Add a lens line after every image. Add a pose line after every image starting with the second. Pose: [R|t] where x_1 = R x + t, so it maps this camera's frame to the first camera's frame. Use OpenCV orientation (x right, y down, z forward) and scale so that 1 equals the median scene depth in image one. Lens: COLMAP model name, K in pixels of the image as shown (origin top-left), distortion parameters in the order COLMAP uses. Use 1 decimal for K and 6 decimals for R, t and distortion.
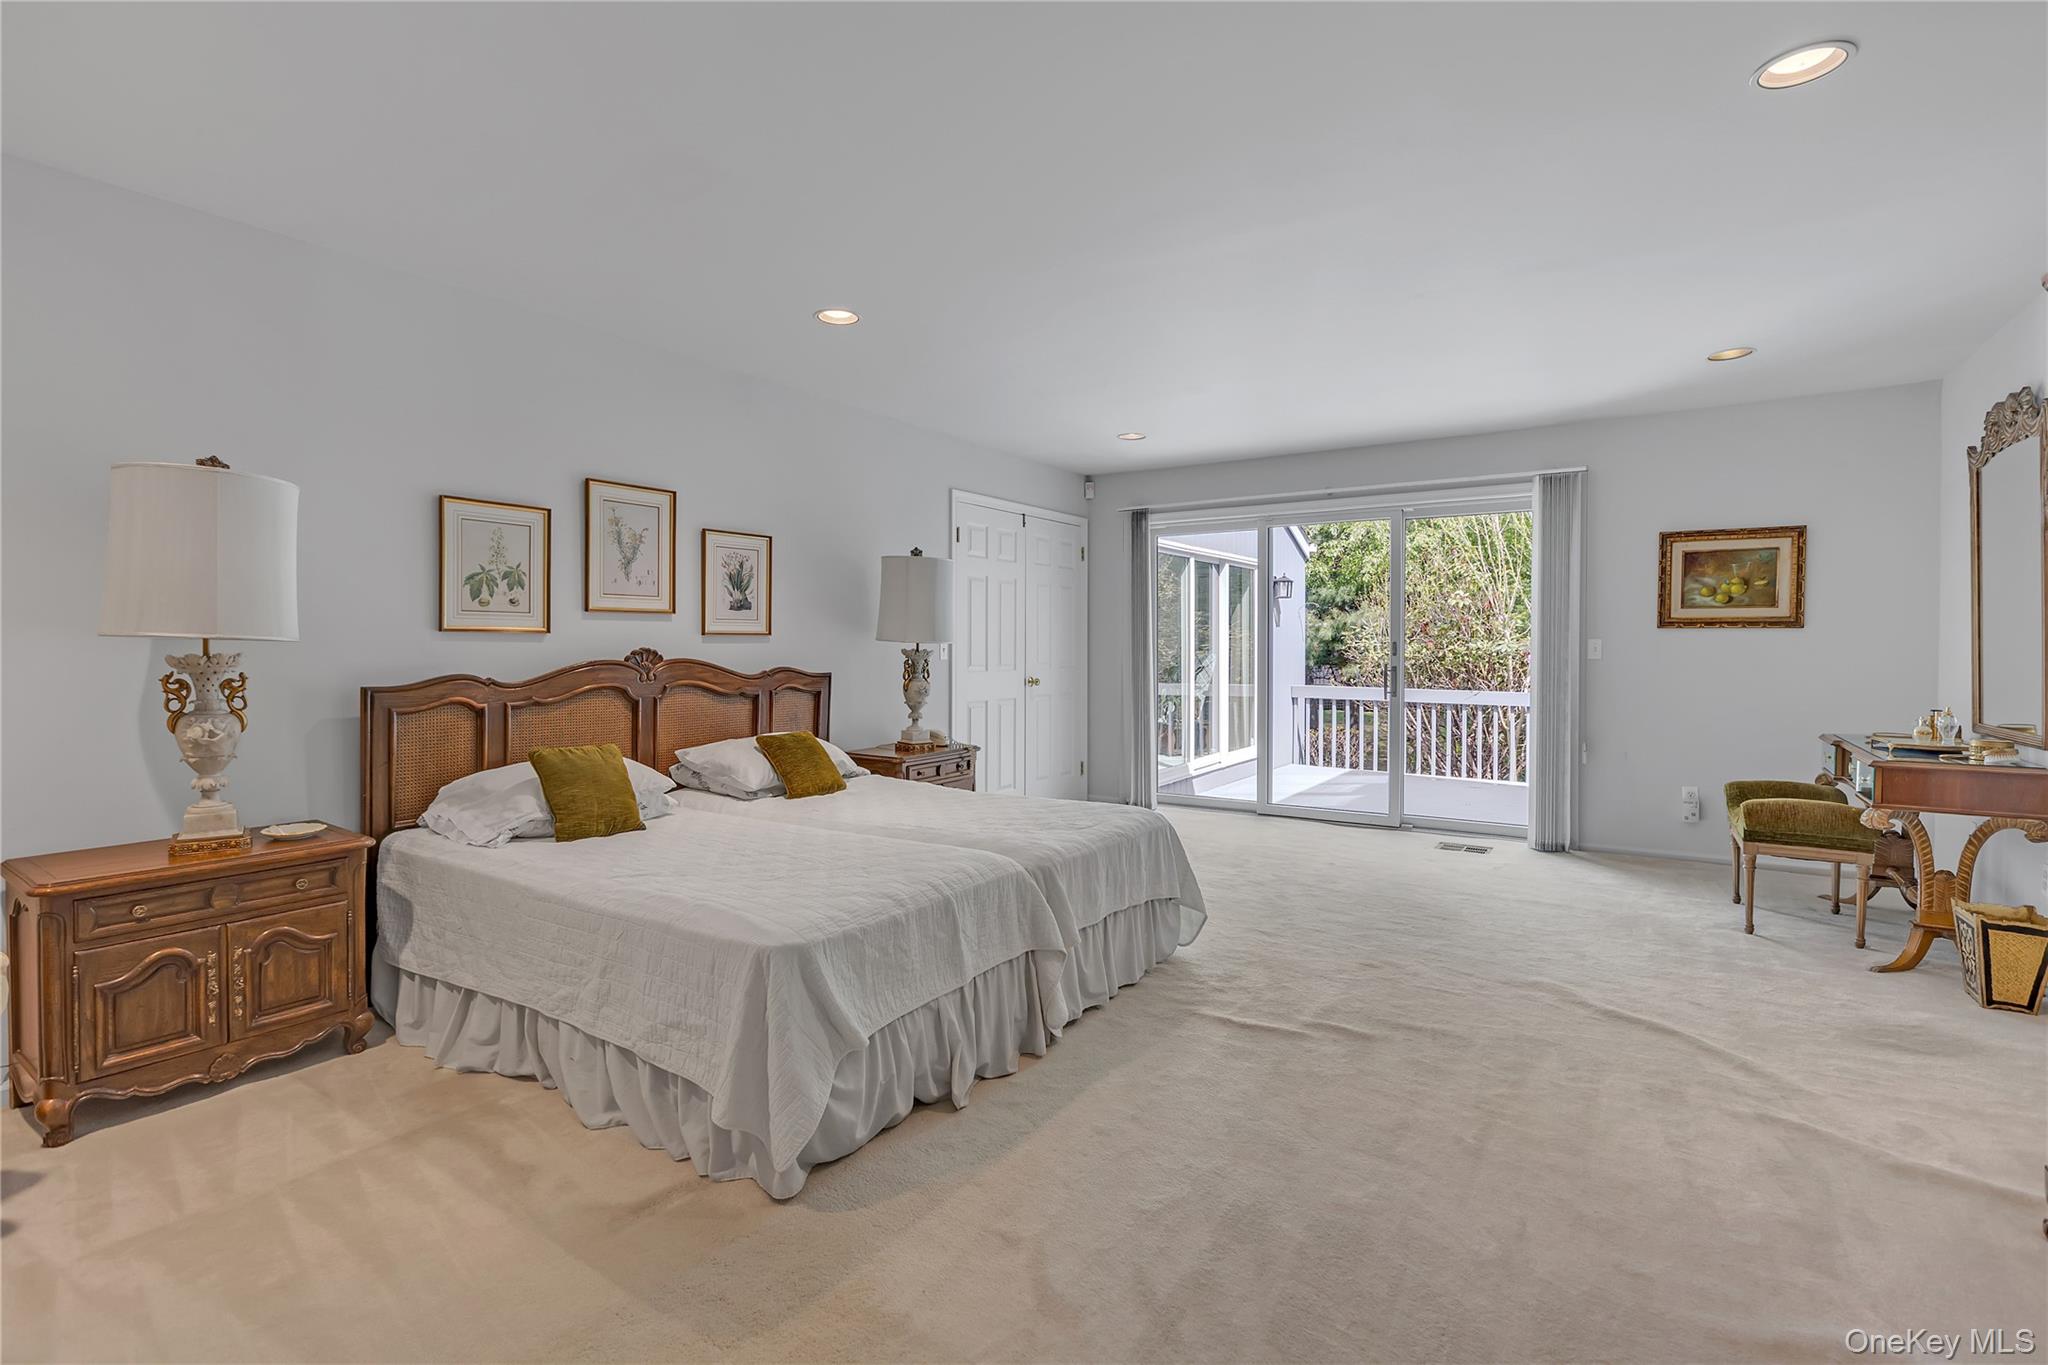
lens RADIAL K [[1004.2, 0, 1012.1], [0, 1004.2, 637.6], [0, 0, 1]] dist [-0.002033, -0.000913]
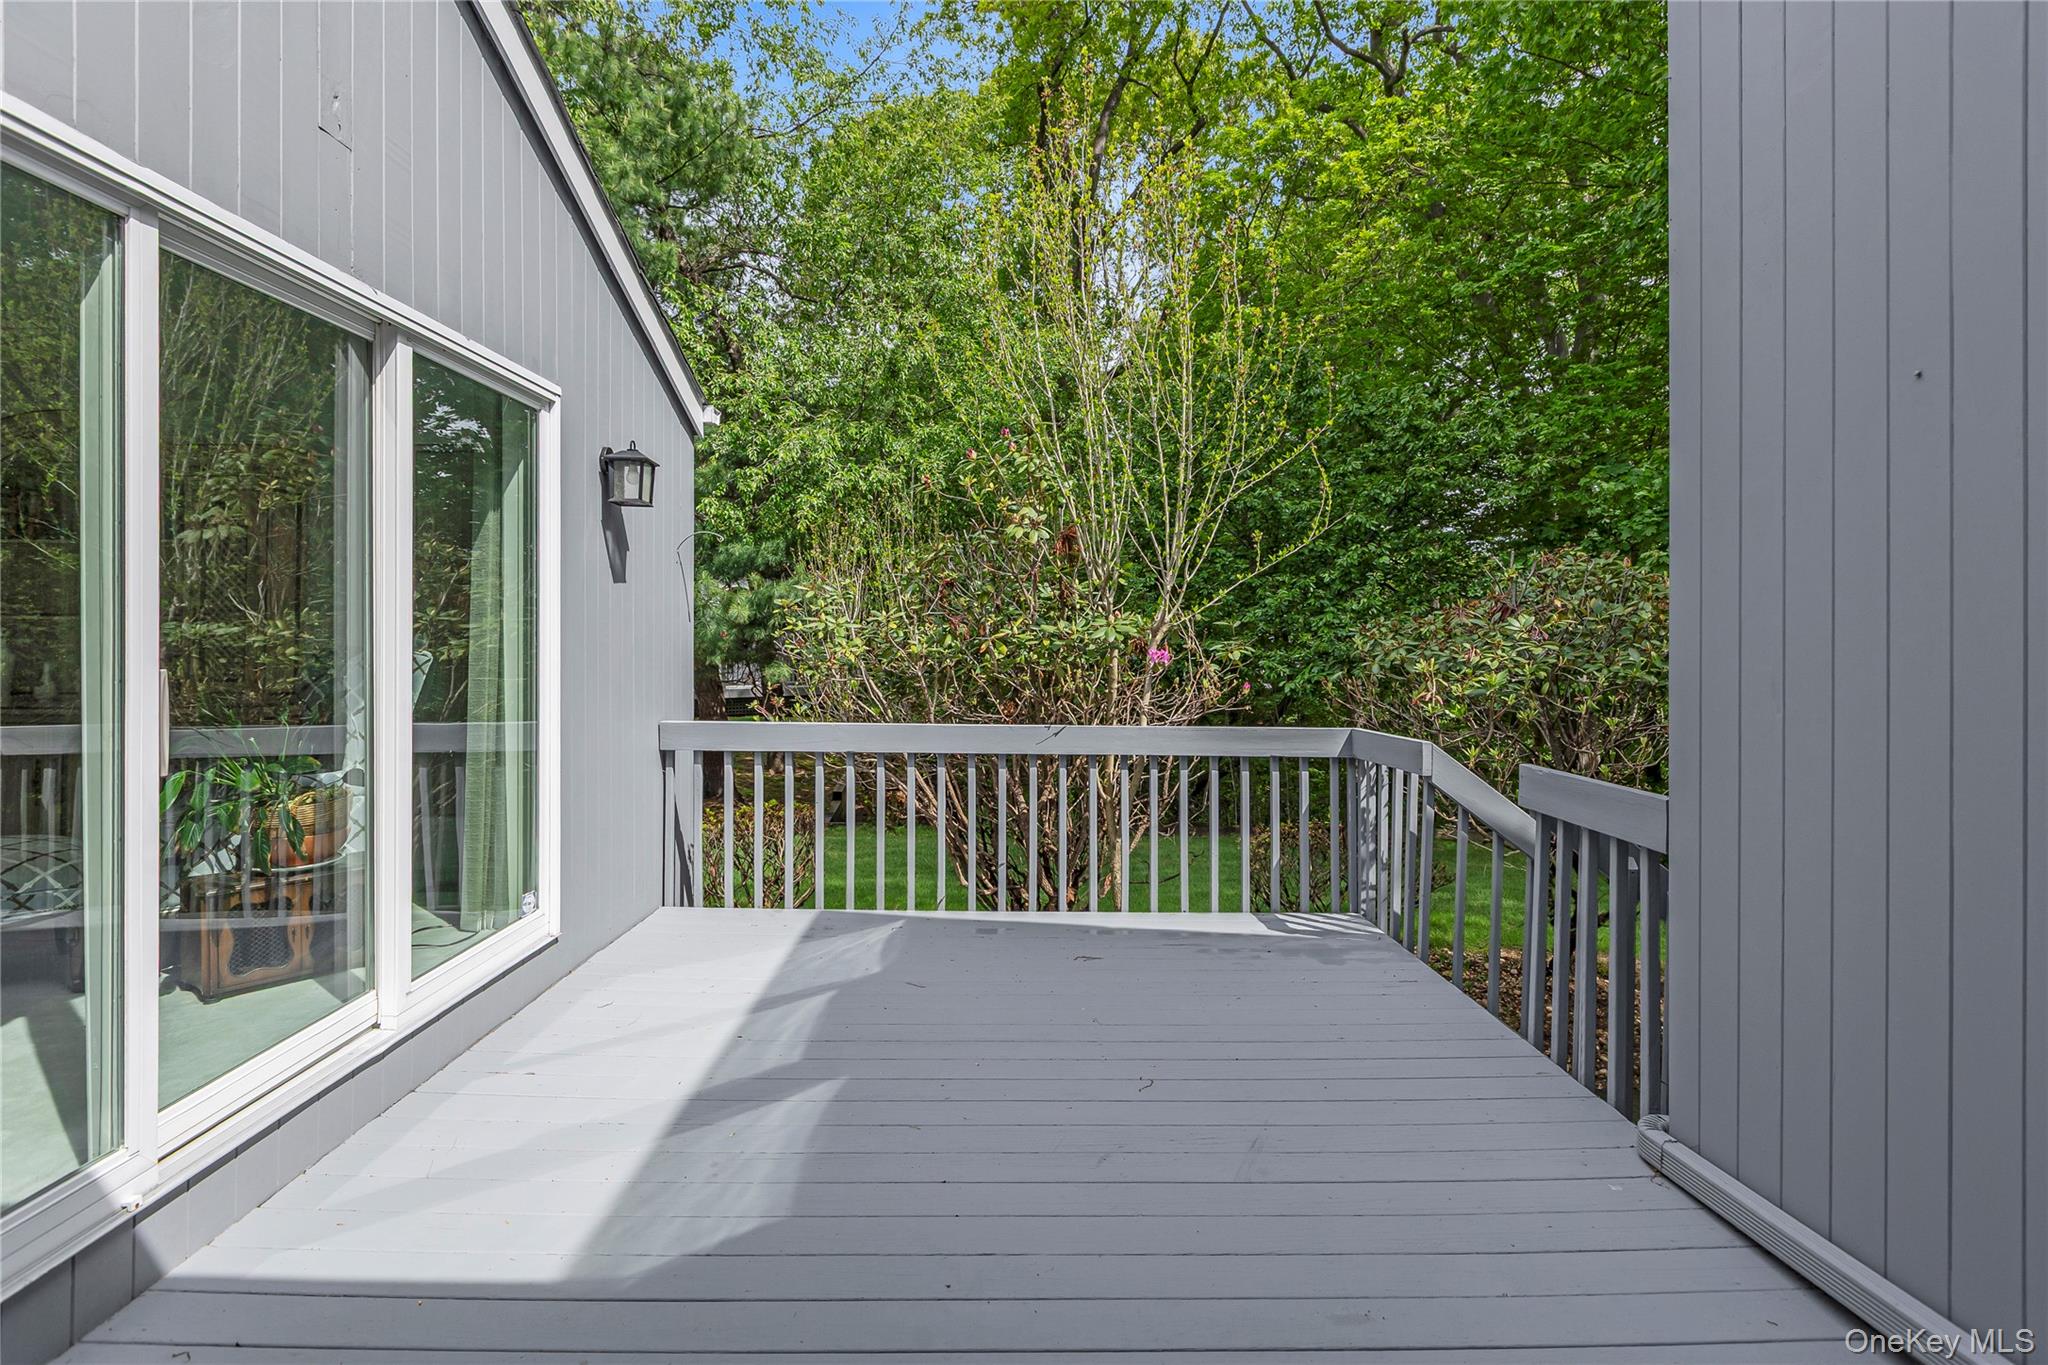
lens RADIAL K [[1004.2, 0, 1012.1], [0, 1004.2, 637.6], [0, 0, 1]] dist [-0.002033, -0.000913]
pose [[0.843288, -0.001830, 0.537459, 0.172149], [-0.003742, 0.999950, 0.009276, 0.006770], [-0.537449, -0.009833, 0.843239, 0.551065]]
